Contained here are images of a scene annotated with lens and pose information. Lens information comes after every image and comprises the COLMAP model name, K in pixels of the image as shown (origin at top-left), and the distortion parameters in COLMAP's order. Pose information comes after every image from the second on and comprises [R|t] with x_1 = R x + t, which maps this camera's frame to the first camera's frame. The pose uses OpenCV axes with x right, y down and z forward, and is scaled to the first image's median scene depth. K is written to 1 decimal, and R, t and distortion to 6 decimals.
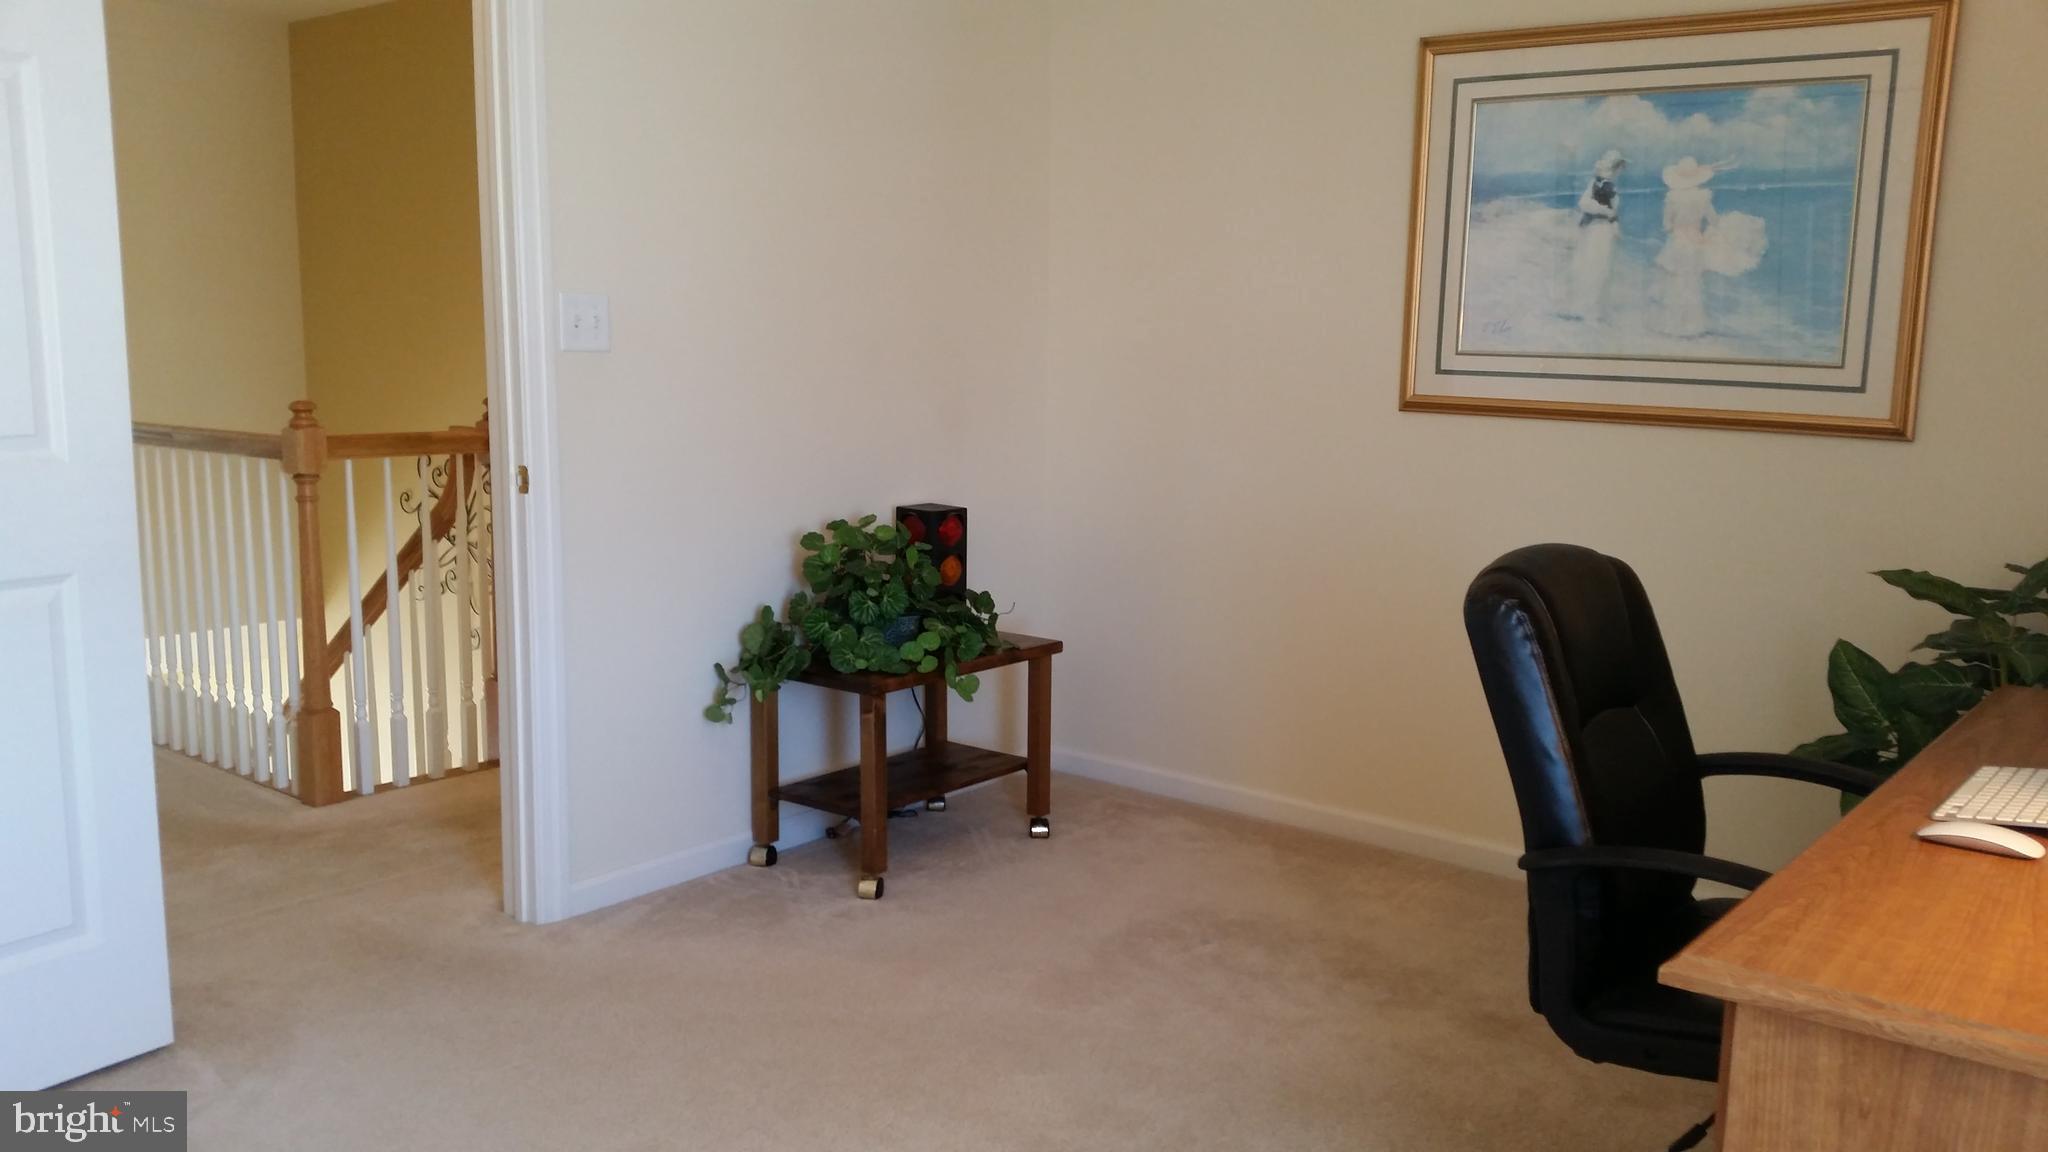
lens RADIAL K [[1640.3, 0, 1050.6], [0, 1640.3, 580.0], [0, 0, 1]] dist [0.171842, -0.373280]
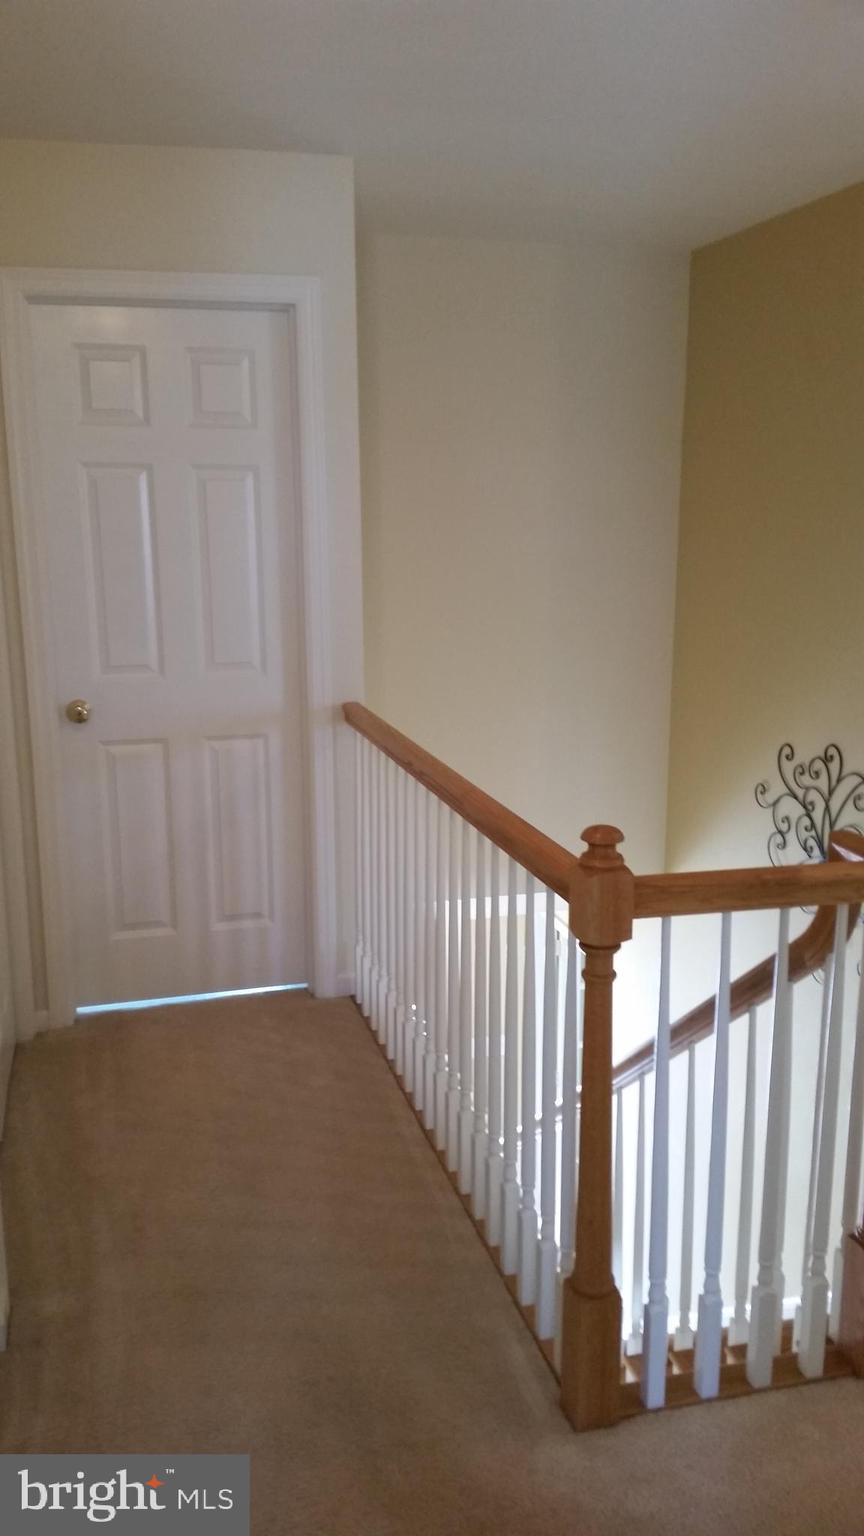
lens RADIAL K [[1230.2, 0, 432.0], [0, 1230.2, 768.0], [0, 0, 1]] dist [0.171842, -0.373280]
pose [[0.804814, 0.104716, -0.584216, -0.218955], [-0.077654, 0.994430, 0.071268, -0.145666], [0.588425, -0.011991, 0.808463, 0.556819]]
